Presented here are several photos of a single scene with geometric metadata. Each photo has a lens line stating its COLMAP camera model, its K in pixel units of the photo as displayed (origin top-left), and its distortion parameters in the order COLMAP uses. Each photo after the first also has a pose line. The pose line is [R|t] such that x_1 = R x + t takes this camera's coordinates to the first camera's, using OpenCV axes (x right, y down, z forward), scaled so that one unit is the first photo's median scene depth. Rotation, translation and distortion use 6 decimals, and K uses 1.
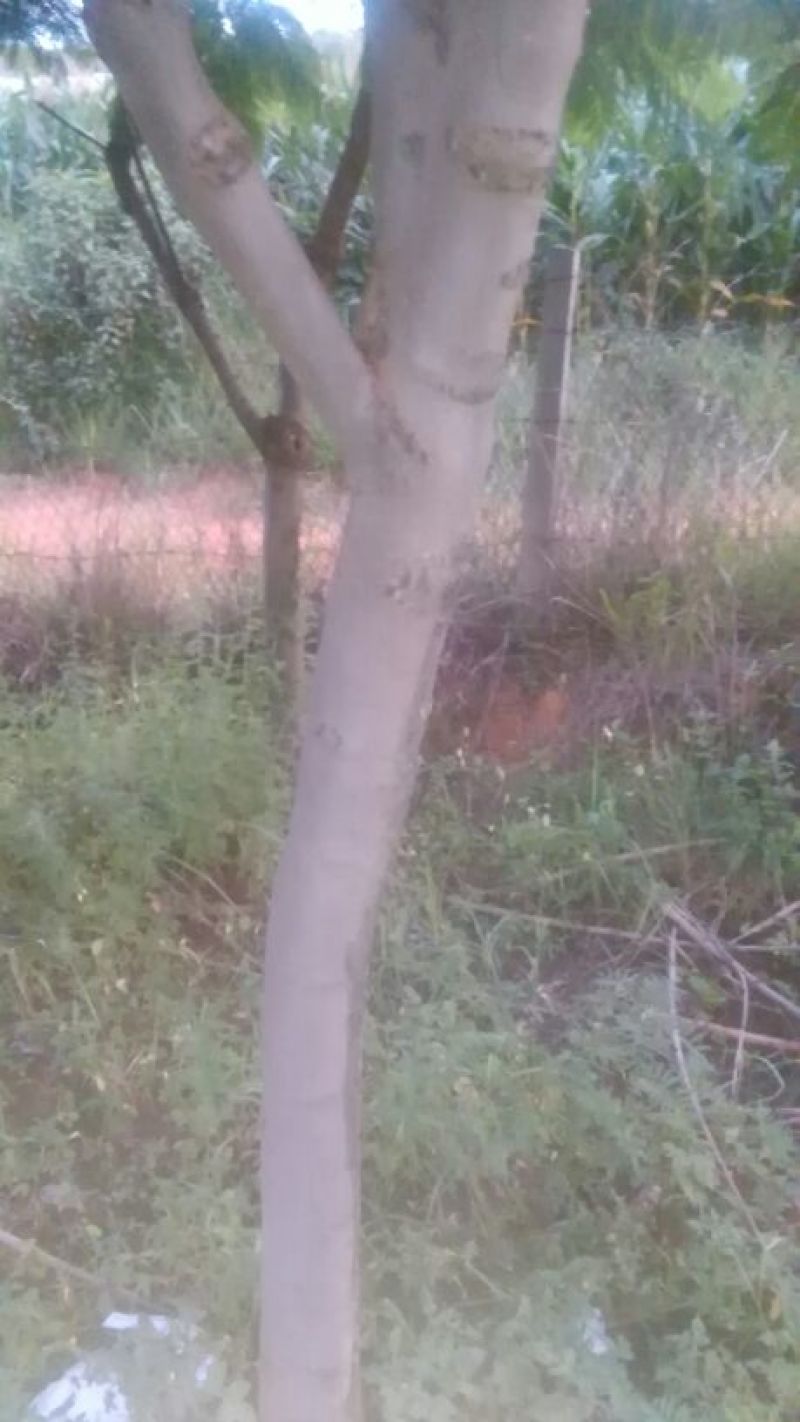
lens RADIAL K [[1086.7, 0, 393.4], [0, 1086.7, 713.6], [0, 0, 1]] dist [0.045133, 0.003796]
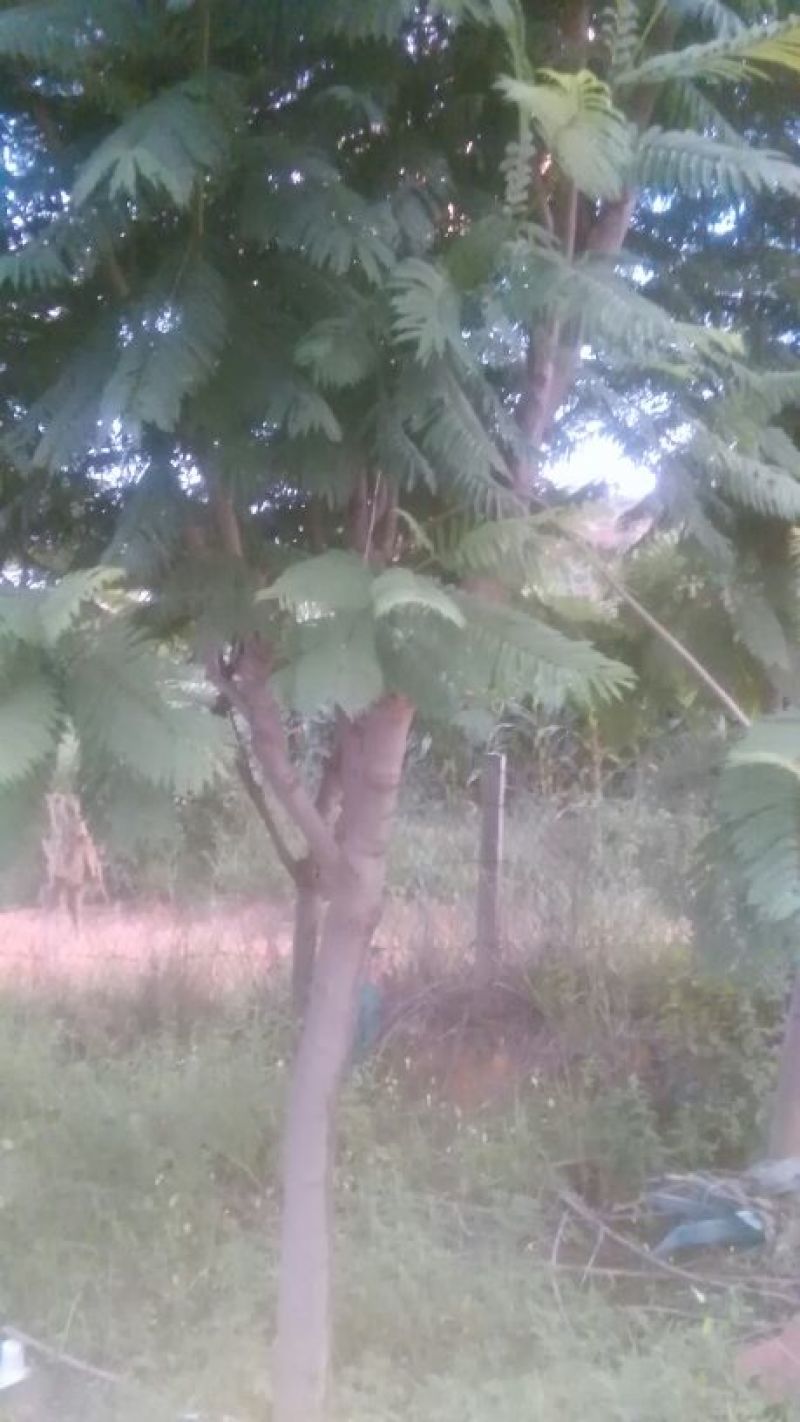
lens RADIAL K [[1086.7, 0, 404.2], [0, 1086.7, 712.6], [0, 0, 1]] dist [0.045133, 0.003796]
pose [[0.999914, -0.001861, -0.013007, 0.043887], [-0.003315, 0.922164, -0.386785, 0.108902], [0.012715, 0.386795, 0.922078, -0.410529]]
